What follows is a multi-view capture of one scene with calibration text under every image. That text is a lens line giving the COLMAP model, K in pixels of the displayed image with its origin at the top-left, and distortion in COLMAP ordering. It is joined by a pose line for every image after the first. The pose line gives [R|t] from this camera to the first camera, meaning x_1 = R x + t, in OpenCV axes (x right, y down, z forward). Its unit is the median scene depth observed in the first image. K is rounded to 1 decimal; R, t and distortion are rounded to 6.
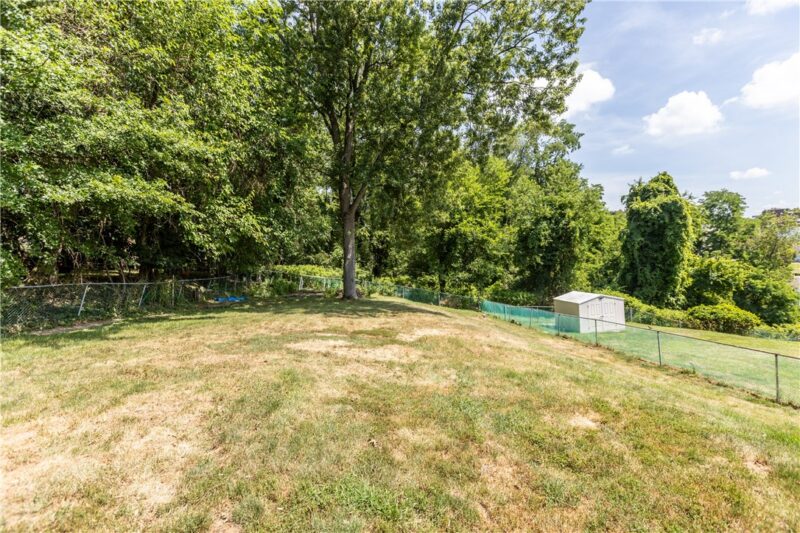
lens RADIAL K [[366.9, 0, 399.7], [0, 366.9, 265.8], [0, 0, 1]] dist [-0.004191, -0.001007]
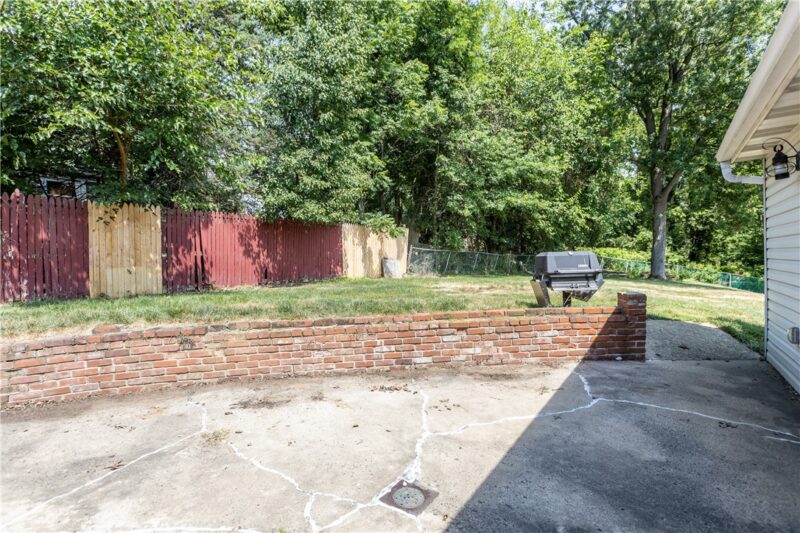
lens RADIAL K [[366.9, 0, 399.0], [0, 366.9, 265.5], [0, 0, 1]] dist [-0.004191, -0.001007]
pose [[0.733971, 0.047113, -0.677545, 0.018870], [-0.020042, 0.998659, 0.047730, 0.011796], [0.678885, -0.021453, 0.733931, -0.176730]]
